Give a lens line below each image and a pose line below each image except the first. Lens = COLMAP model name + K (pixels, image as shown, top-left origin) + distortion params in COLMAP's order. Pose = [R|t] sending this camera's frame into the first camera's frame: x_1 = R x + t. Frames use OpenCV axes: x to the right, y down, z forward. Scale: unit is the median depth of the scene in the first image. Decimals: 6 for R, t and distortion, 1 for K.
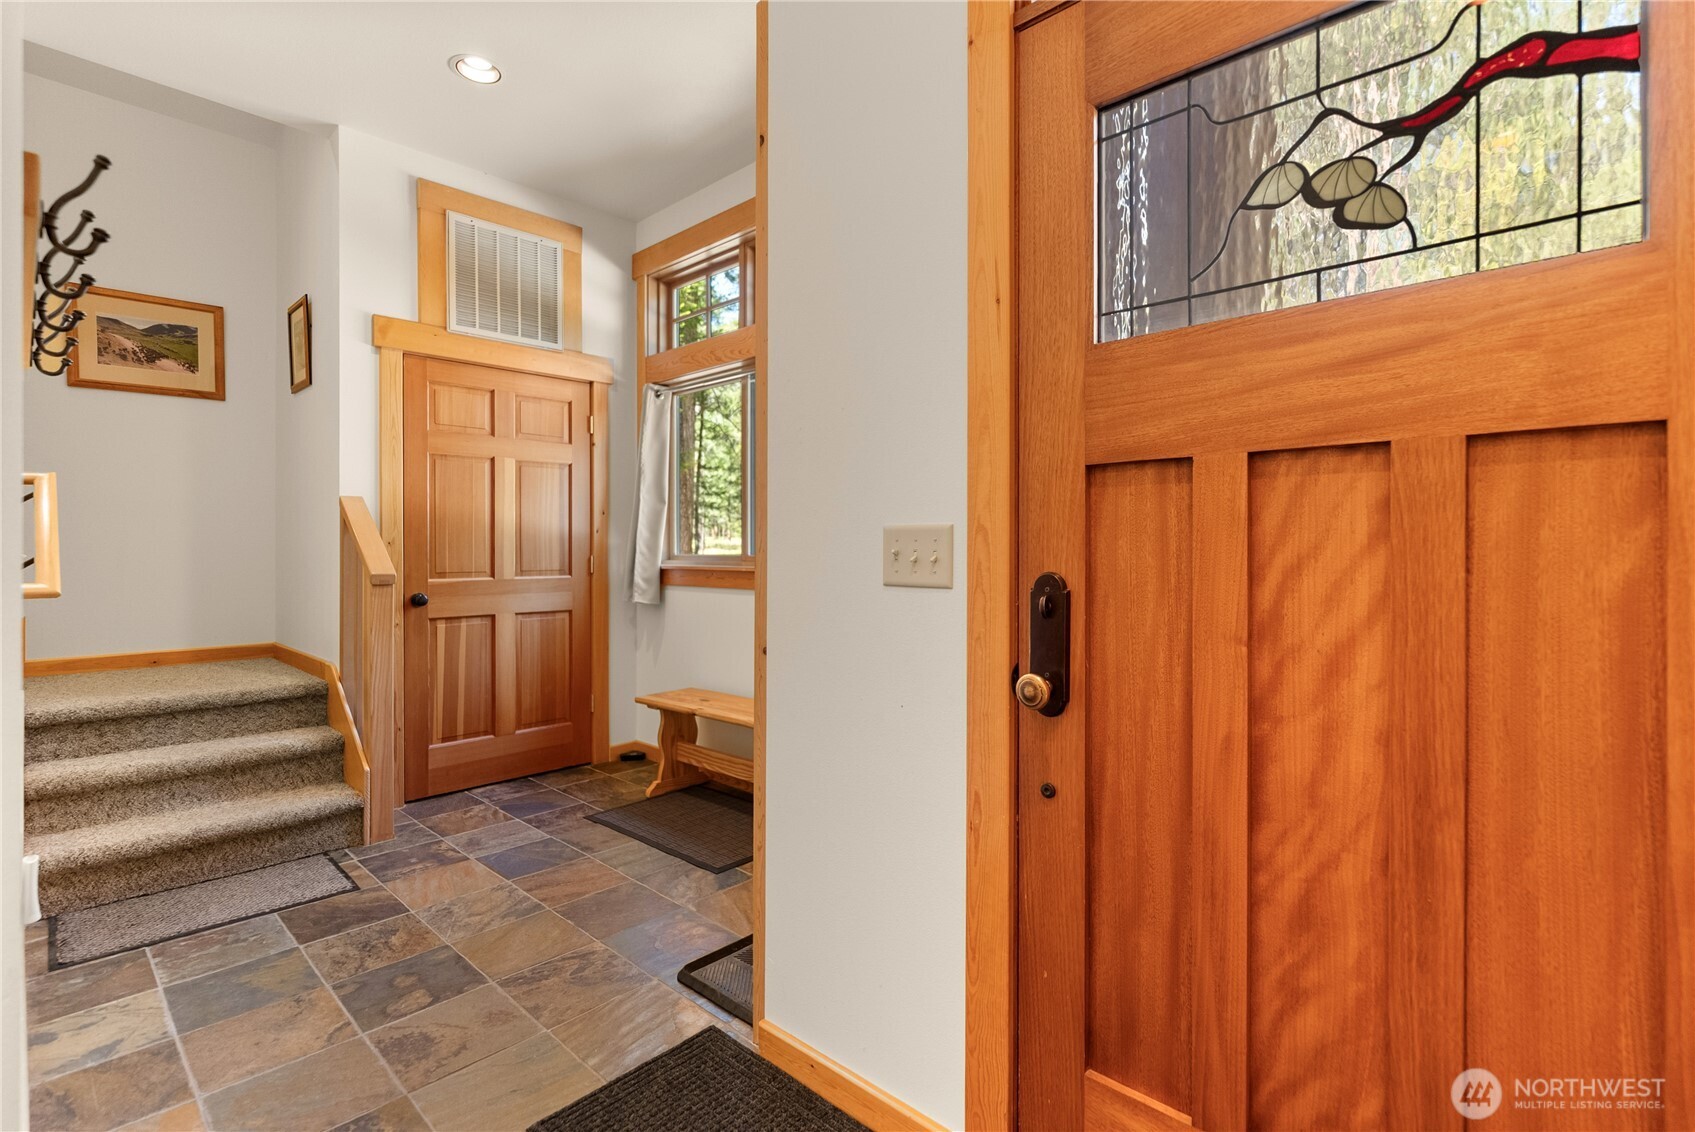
lens RADIAL K [[798.5, 0, 851.0], [0, 798.5, 552.9], [0, 0, 1]] dist [0.001474, -0.000272]
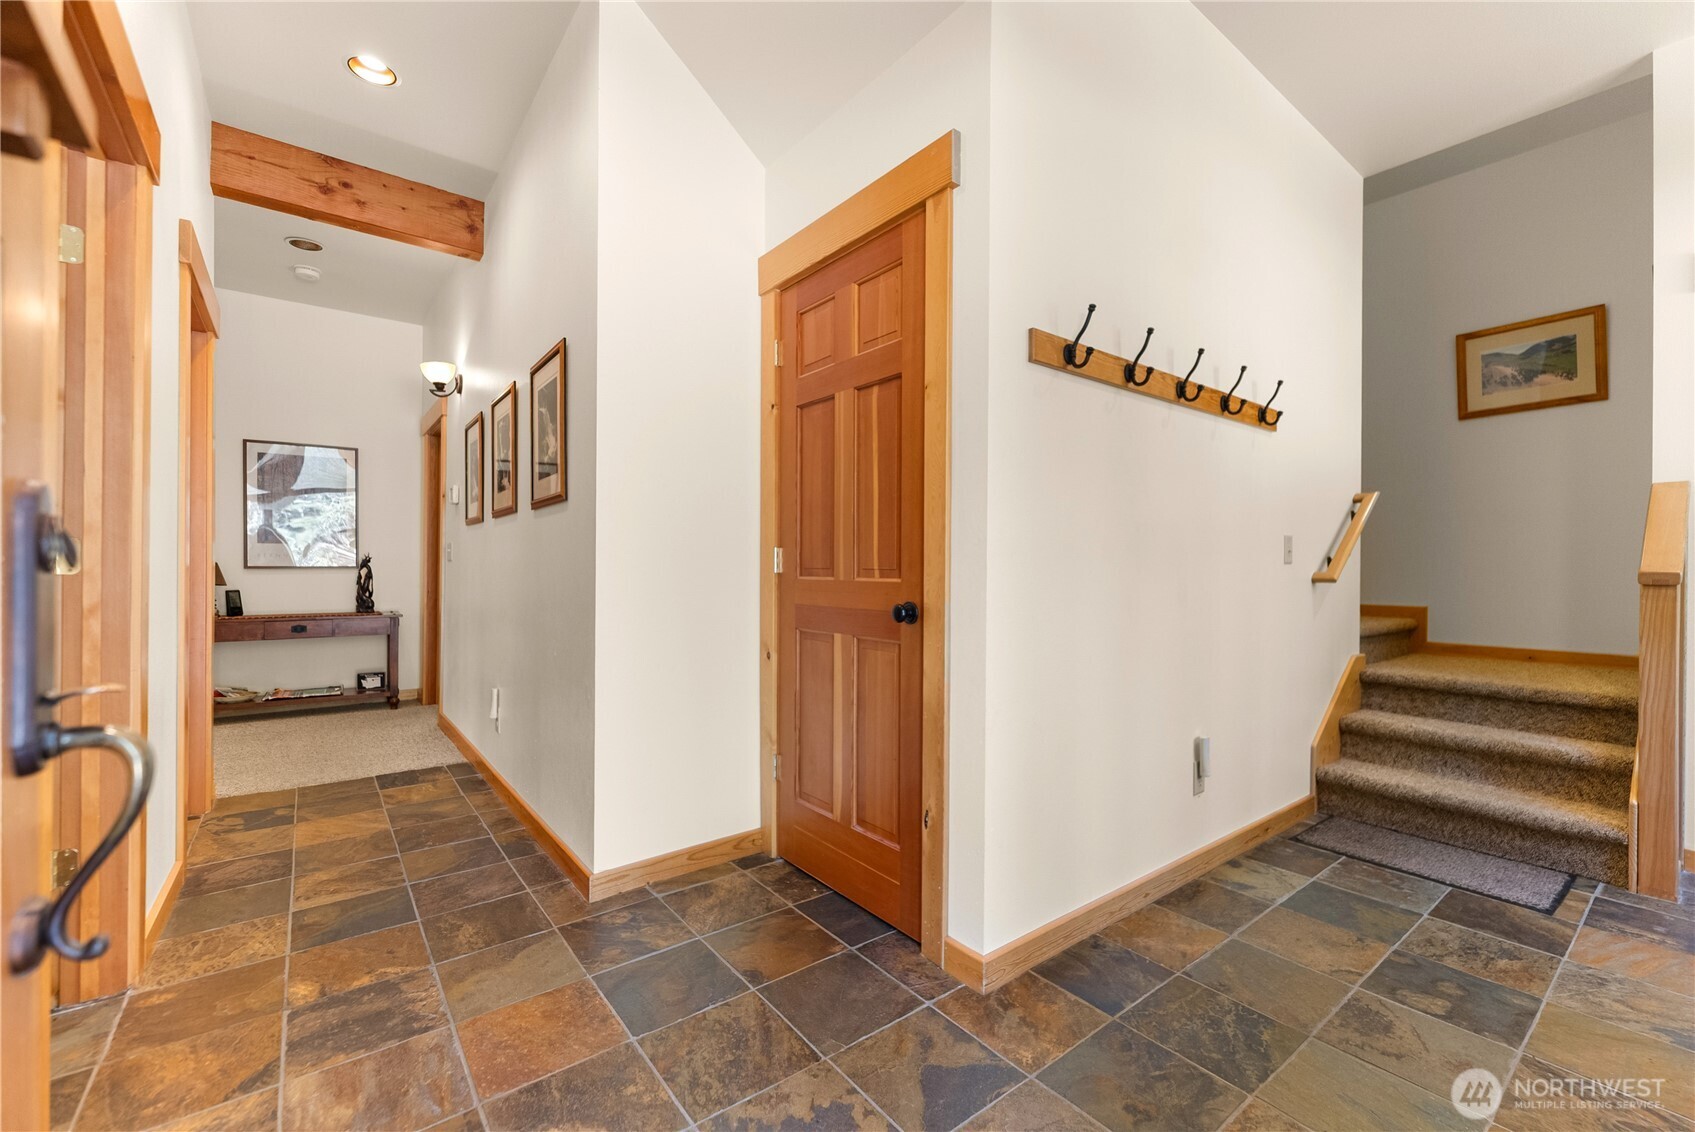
lens RADIAL K [[698.7, 0, 850.2], [0, 698.7, 571.6], [0, 0, 1]] dist [0.003215, 0.000204]
pose [[-0.154531, 0.002614, -0.987985, 0.284552], [-0.011037, 0.999930, 0.004372, 0.035654], [0.987926, 0.011580, -0.154491, 0.323481]]
